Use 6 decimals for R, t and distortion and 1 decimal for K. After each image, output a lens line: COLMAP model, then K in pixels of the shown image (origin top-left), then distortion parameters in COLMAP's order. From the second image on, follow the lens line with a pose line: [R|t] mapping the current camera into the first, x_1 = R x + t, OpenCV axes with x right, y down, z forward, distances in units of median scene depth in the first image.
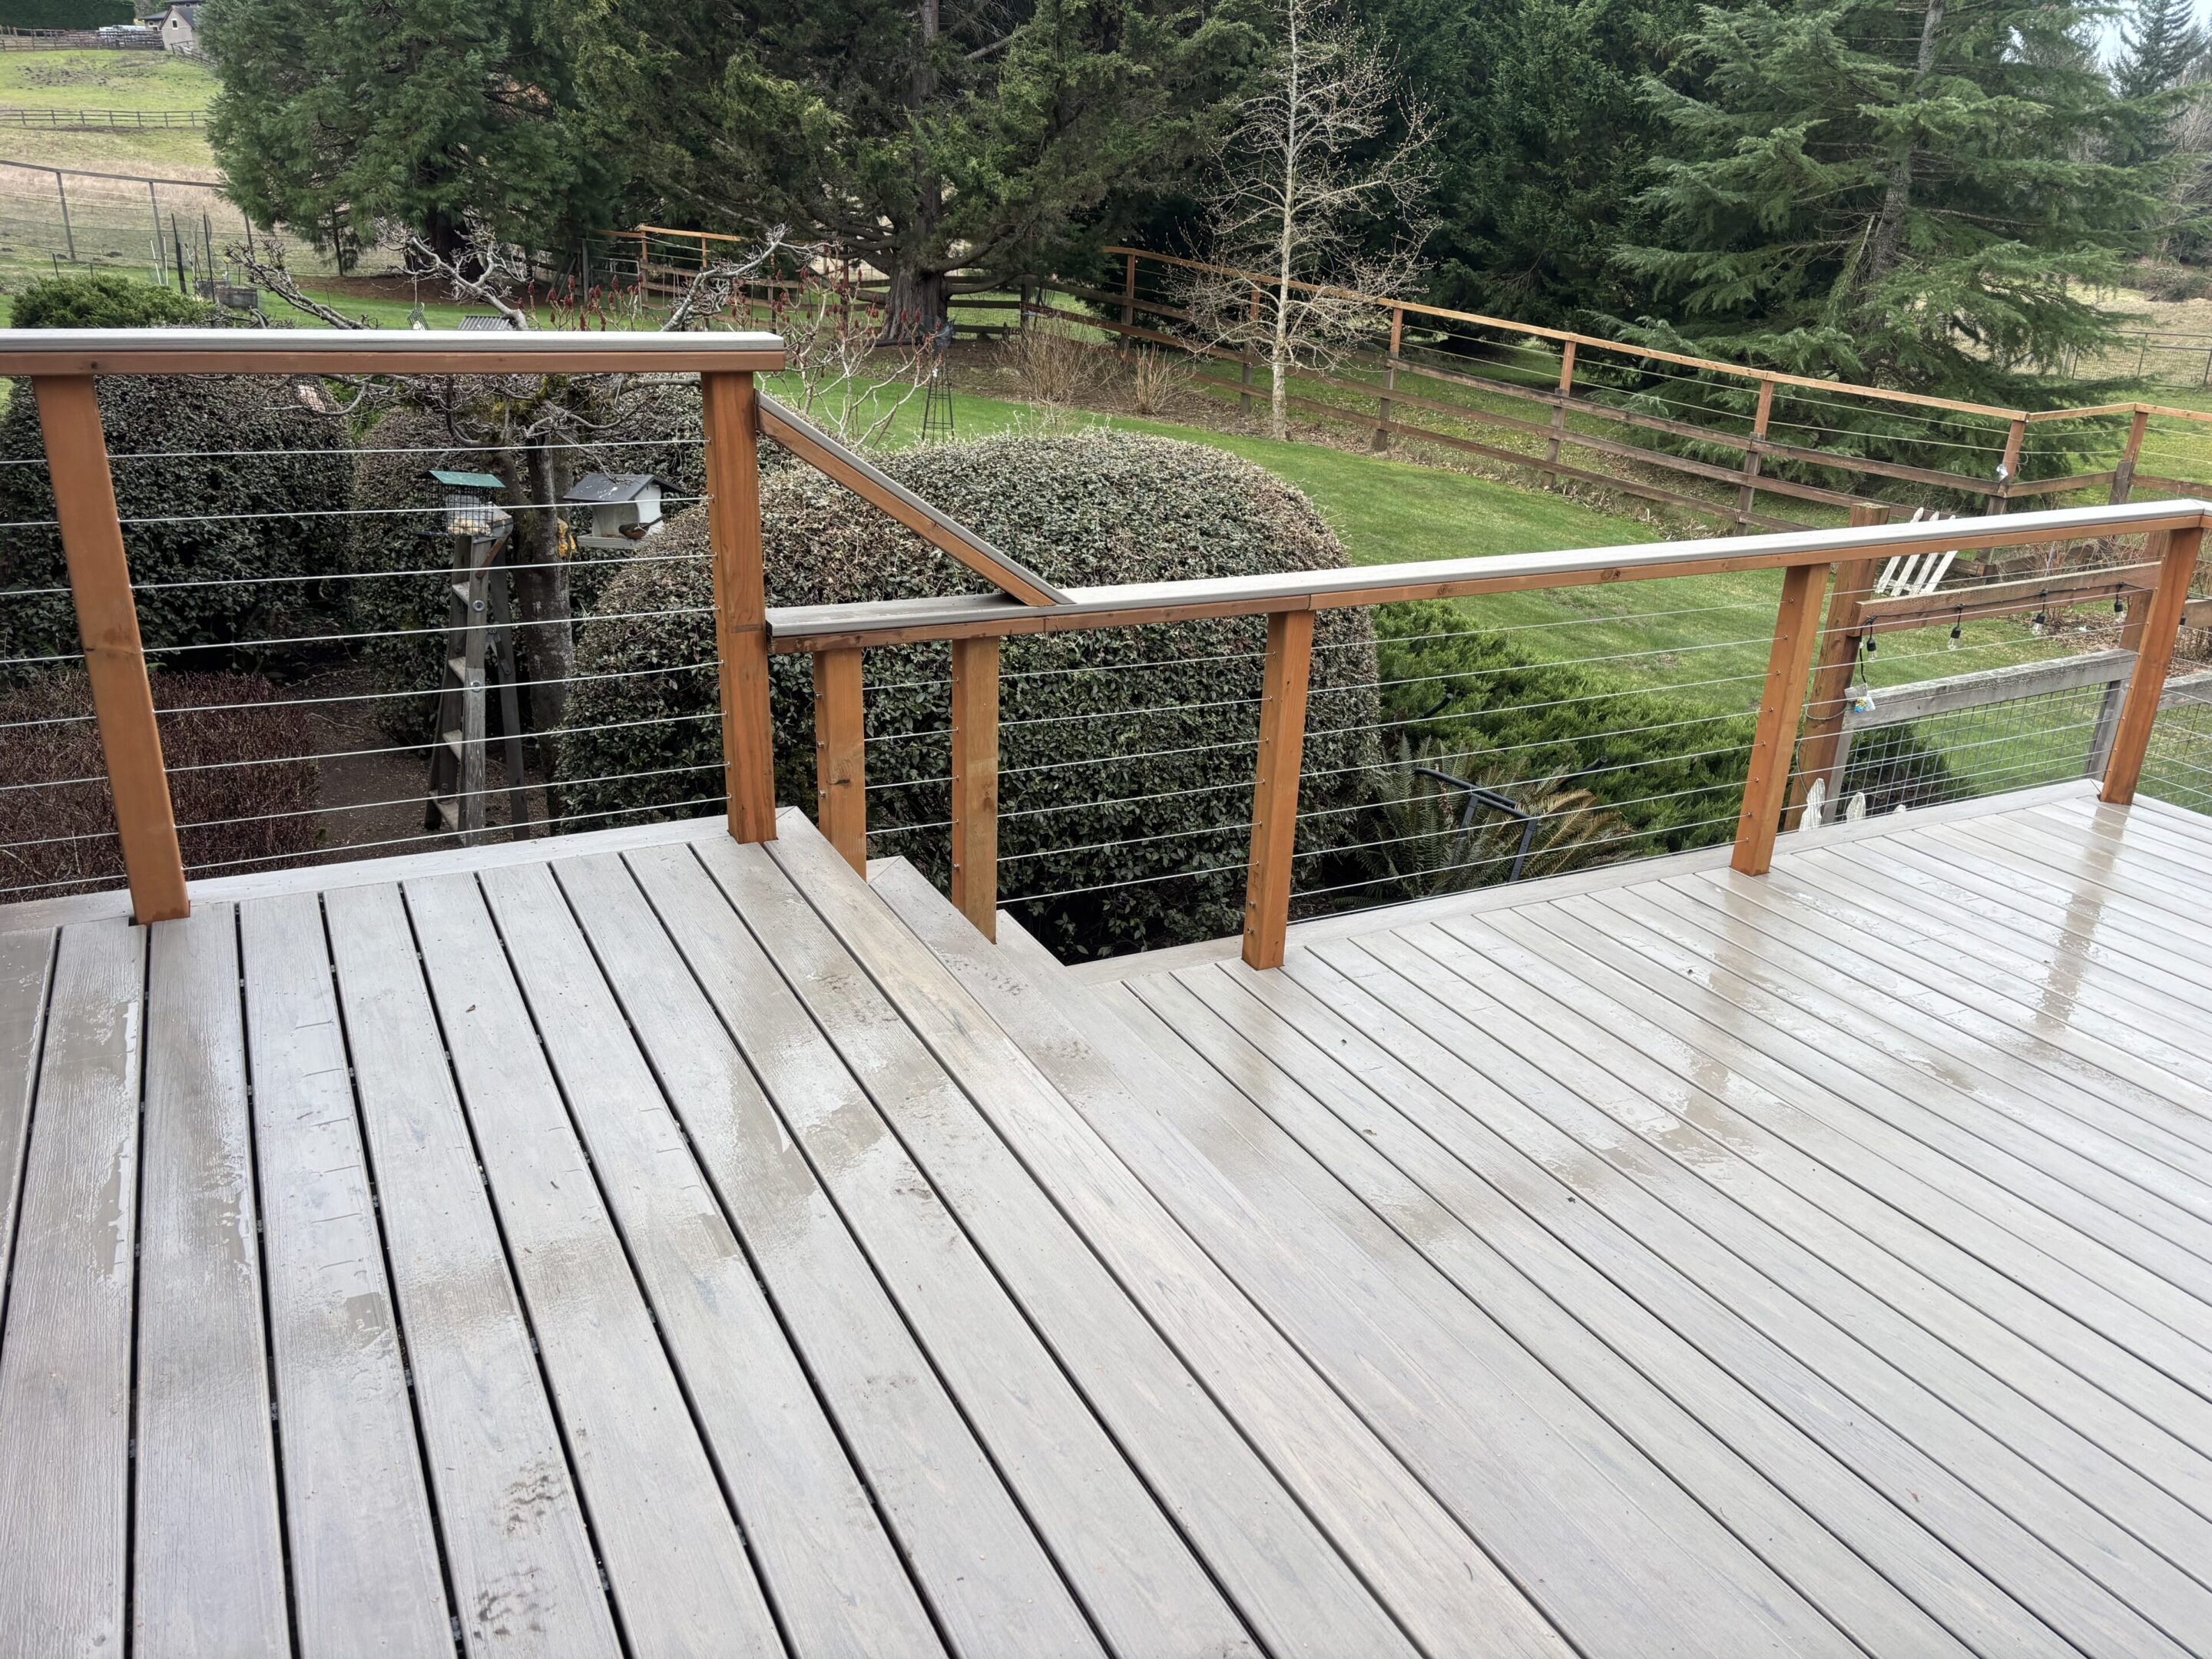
lens RADIAL K [[1665.1, 0, 1106.0], [0, 1665.1, 829.5], [0, 0, 1]] dist [-0.000871, 0.001260]
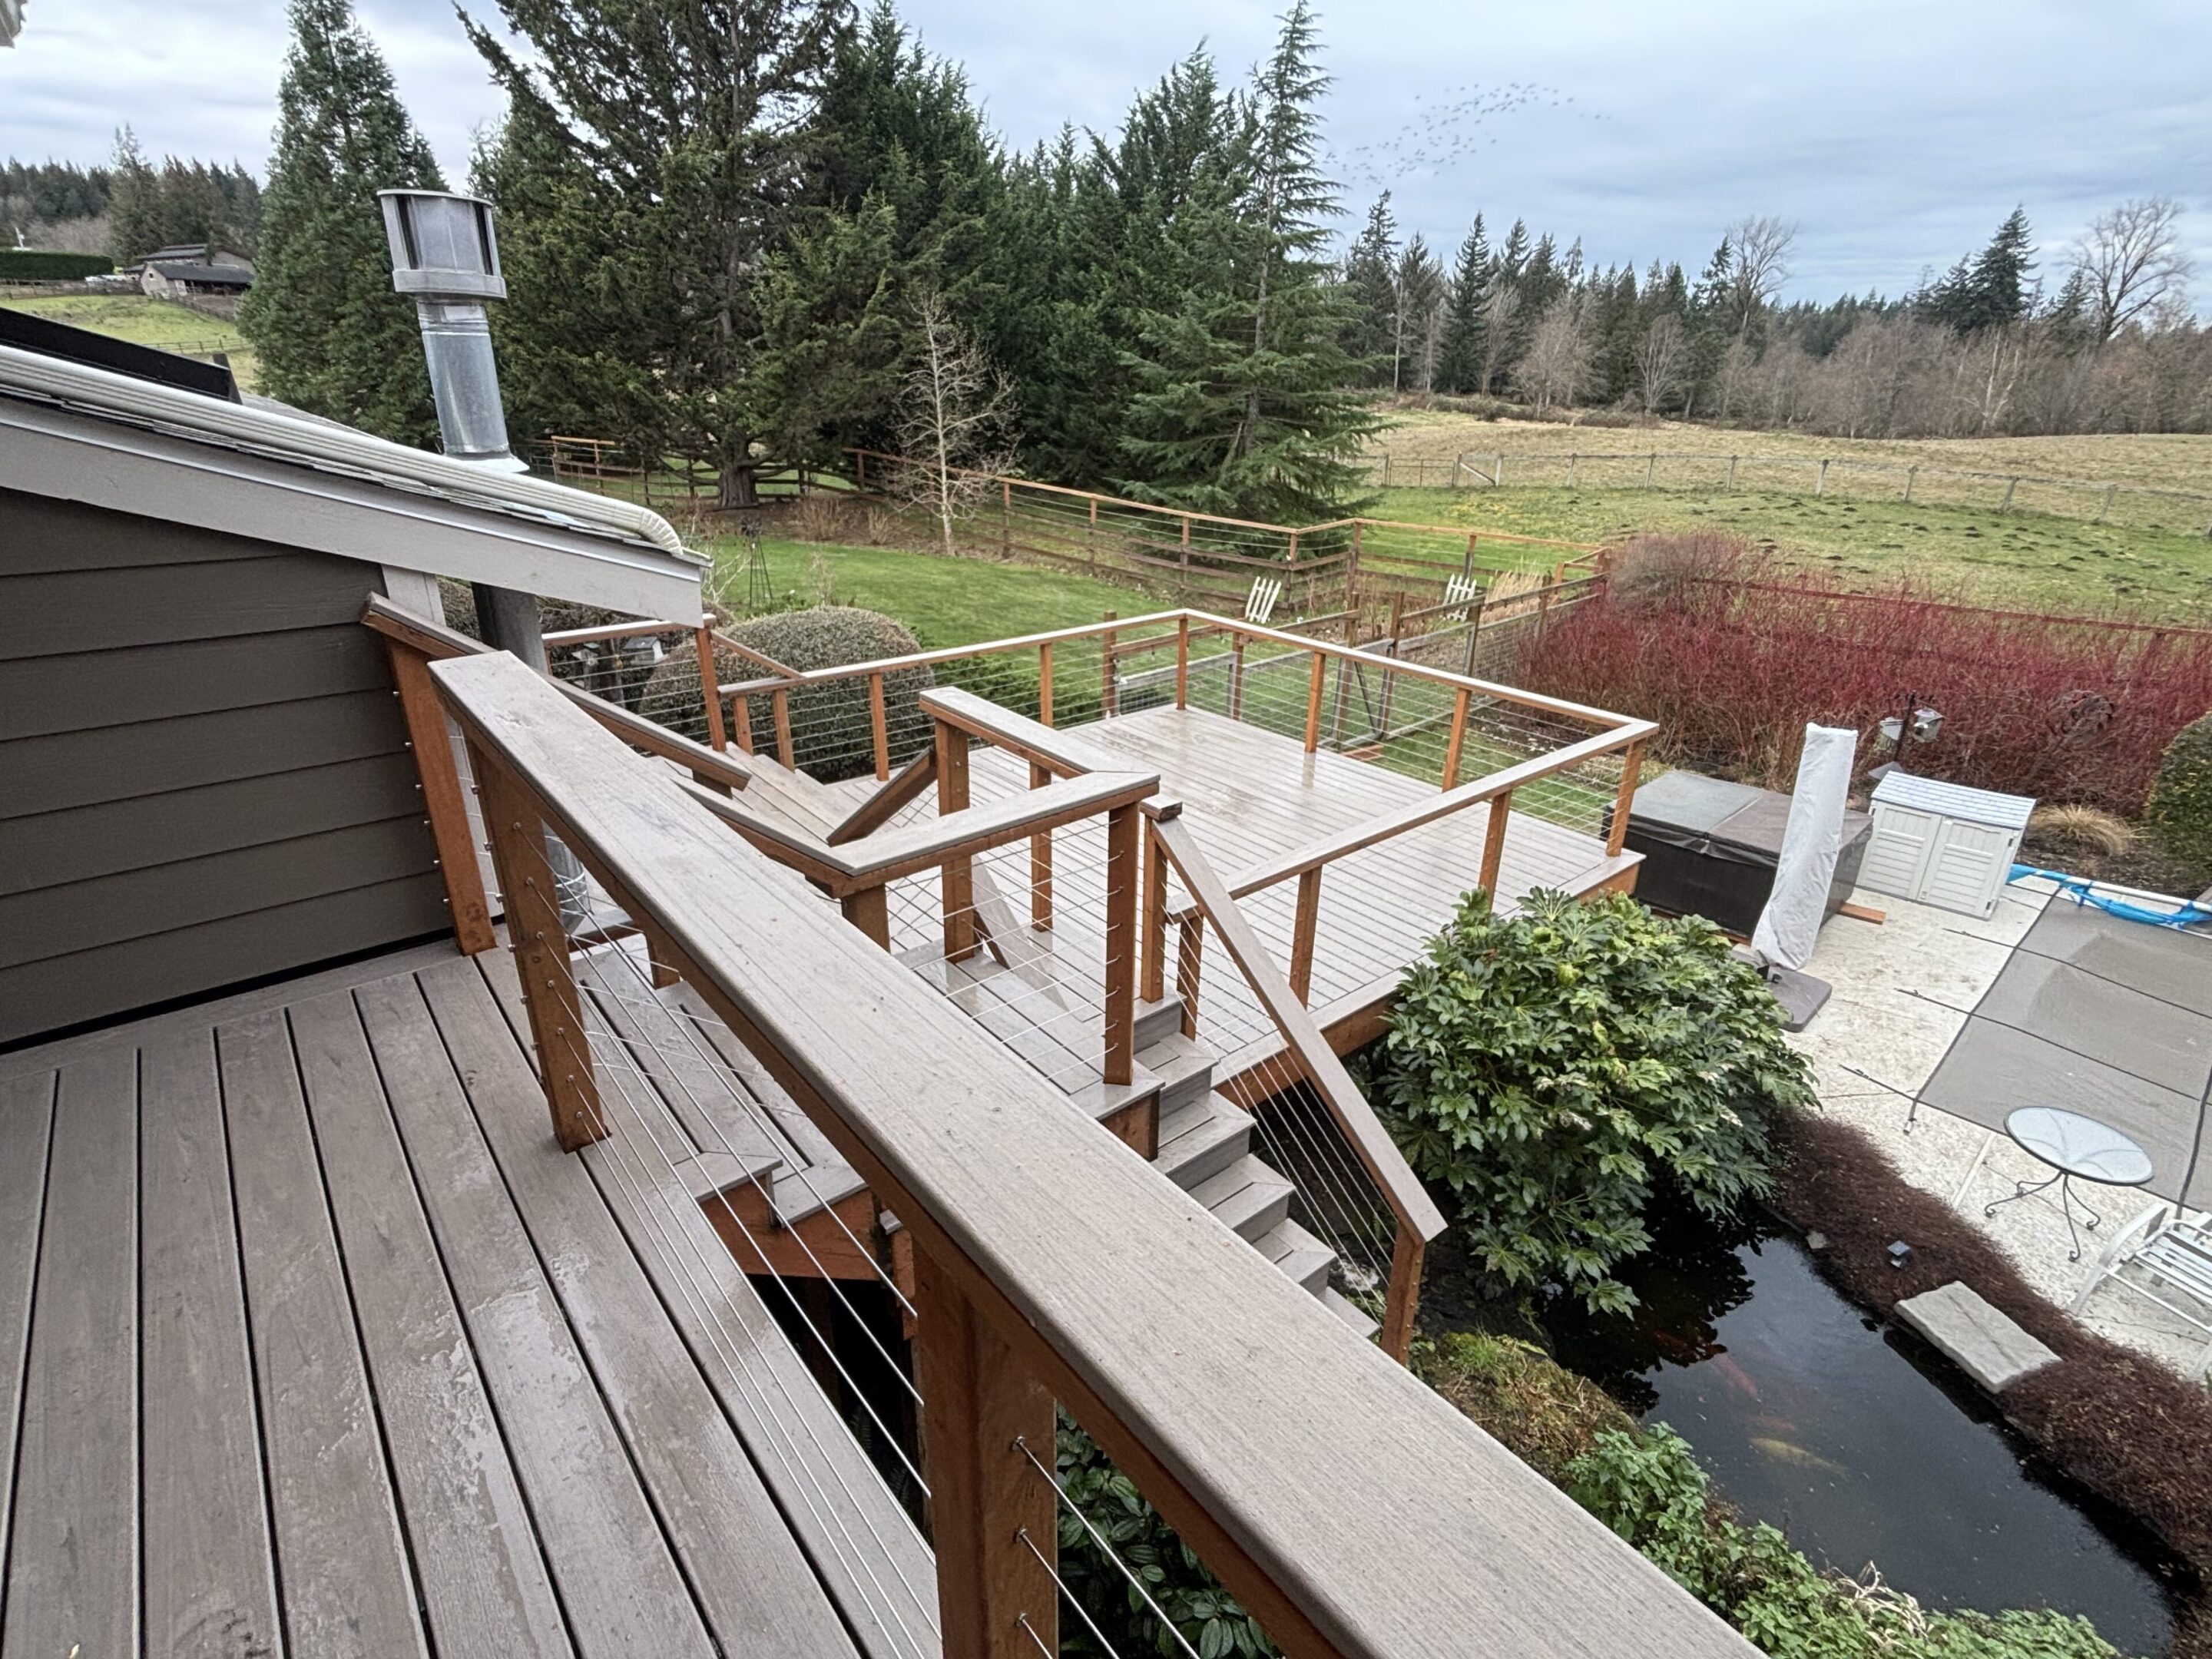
lens RADIAL K [[1071.3, 0, 1098.4], [0, 1071.3, 839.2], [0, 0, 1]] dist [0.002196, -0.000344]
pose [[0.978657, -0.109063, 0.174169, 0.025143], [0.099608, 0.993083, 0.062162, 0.020596], [-0.179744, -0.043486, 0.982752, -0.221686]]
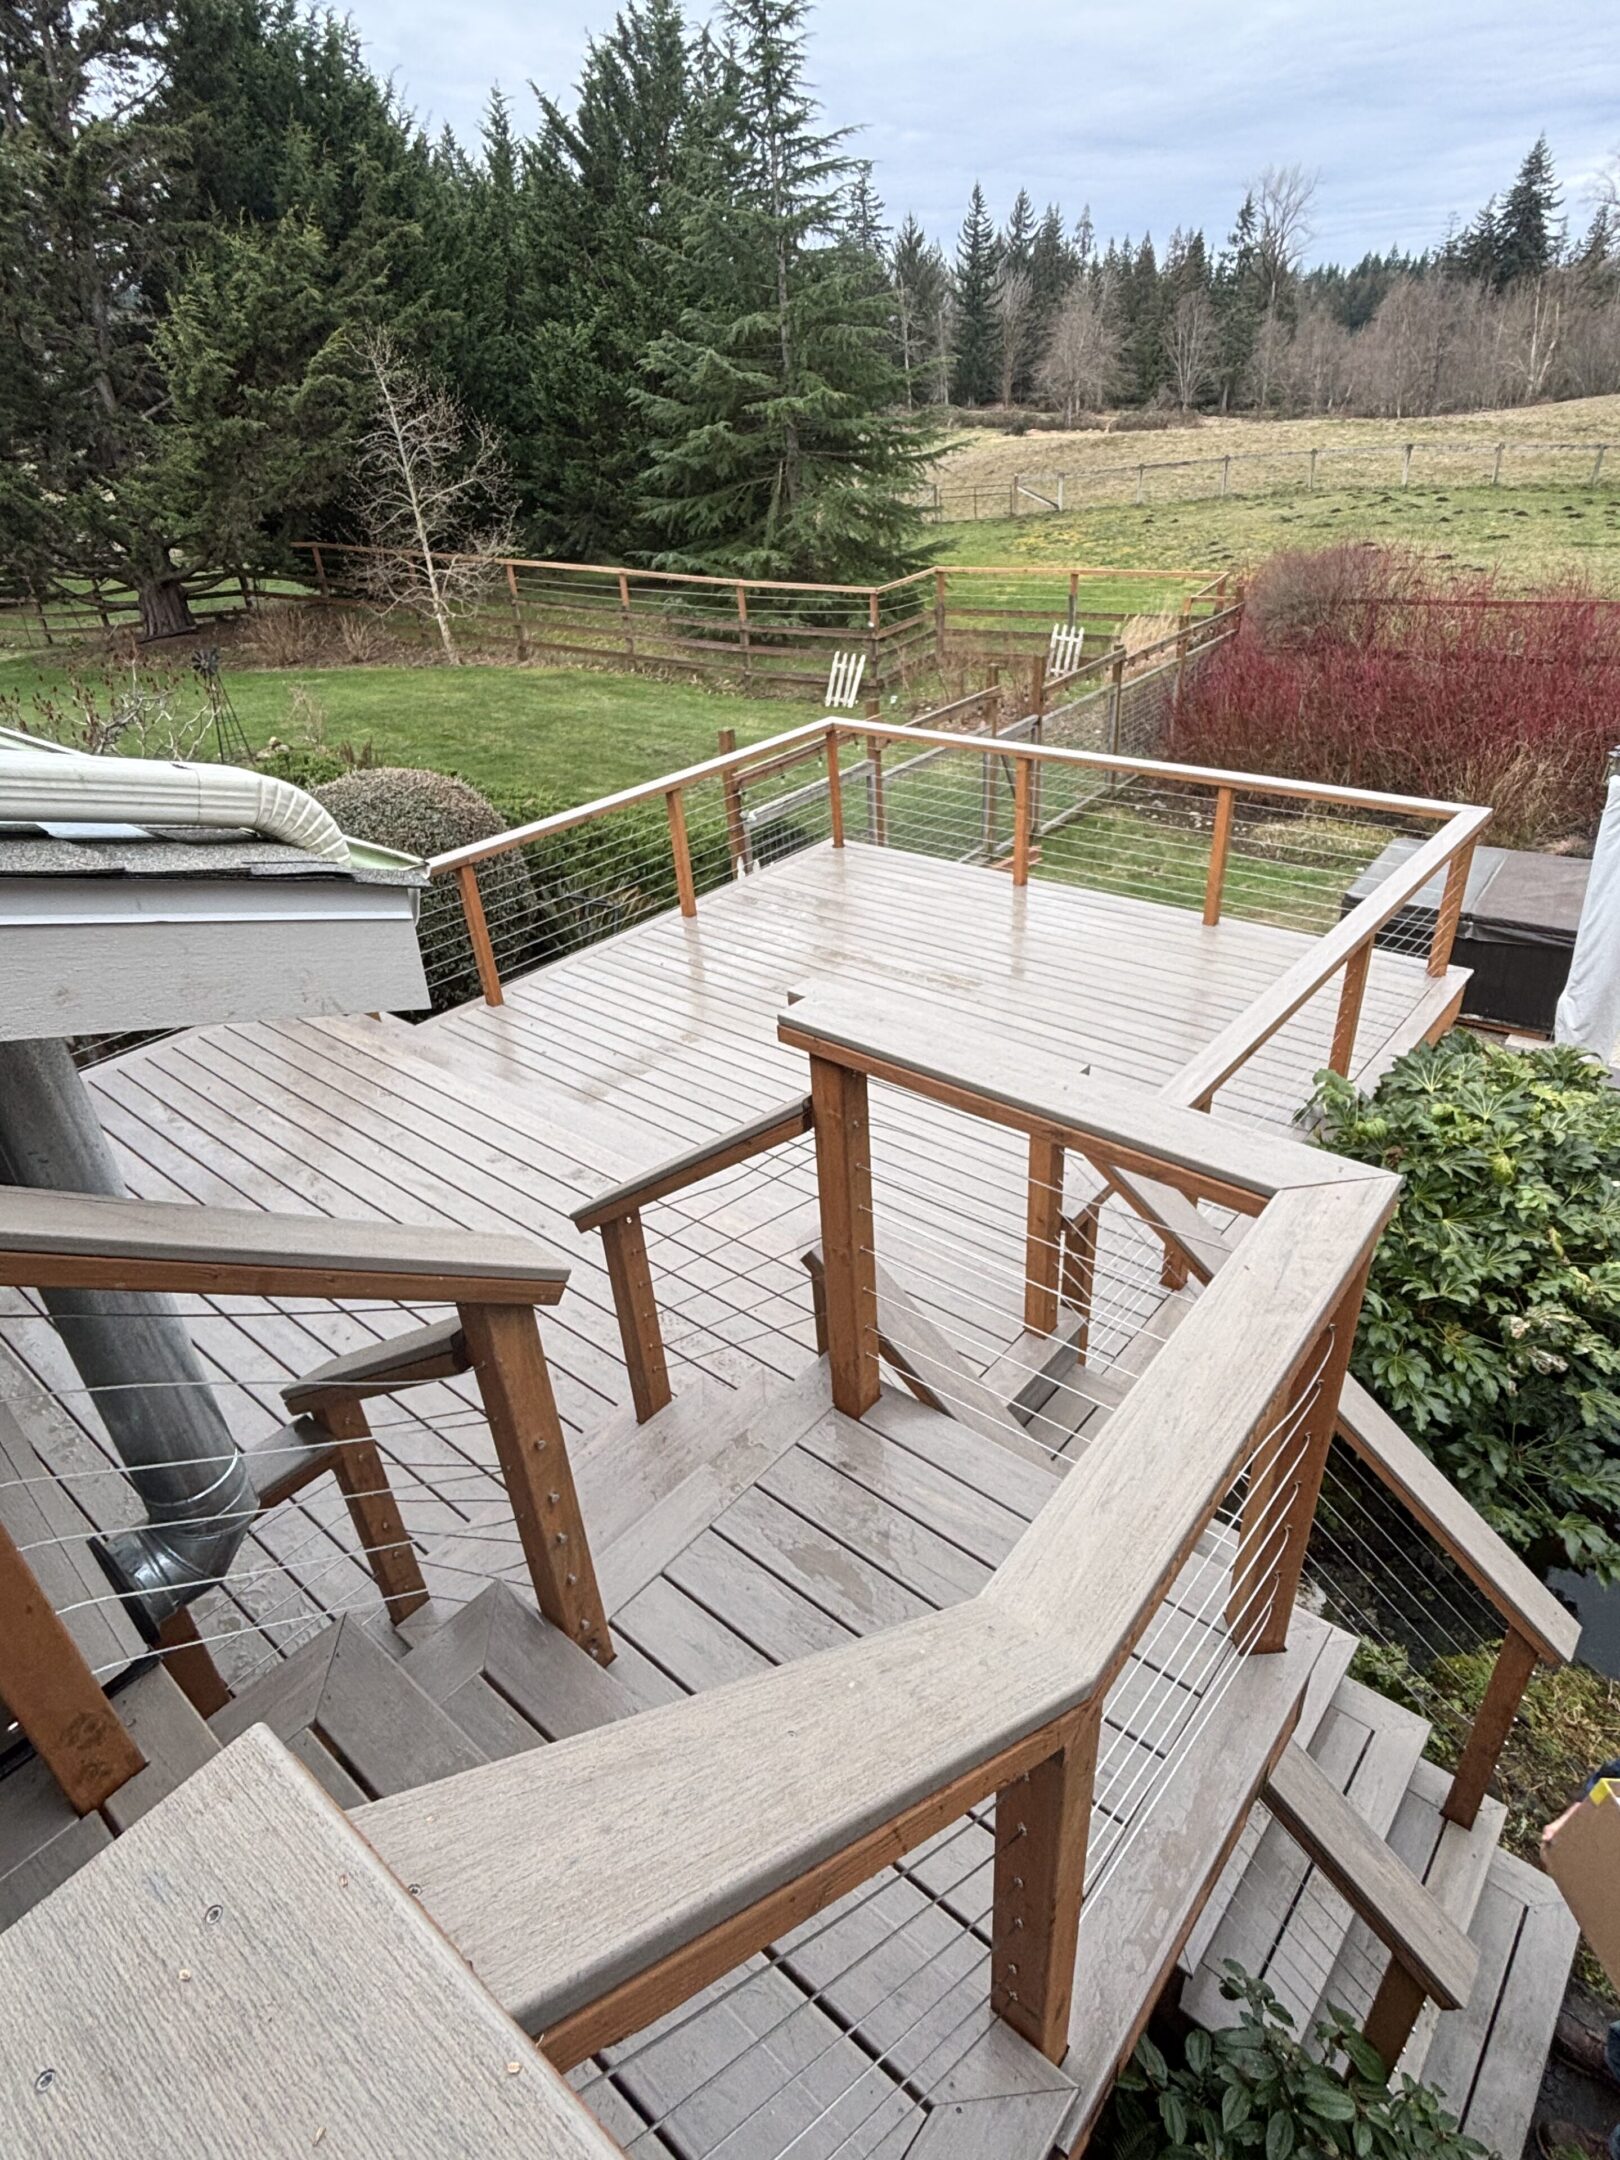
lens RADIAL K [[1173.8, 0, 810.0], [0, 1173.8, 1080.0], [0, 0, 1]] dist [-0.005433, 0.009913]
pose [[0.920137, -0.277952, 0.275844, 0.002842], [0.230596, 0.953918, 0.192007, -0.007280], [-0.316501, -0.113064, 0.941830, -0.153768]]
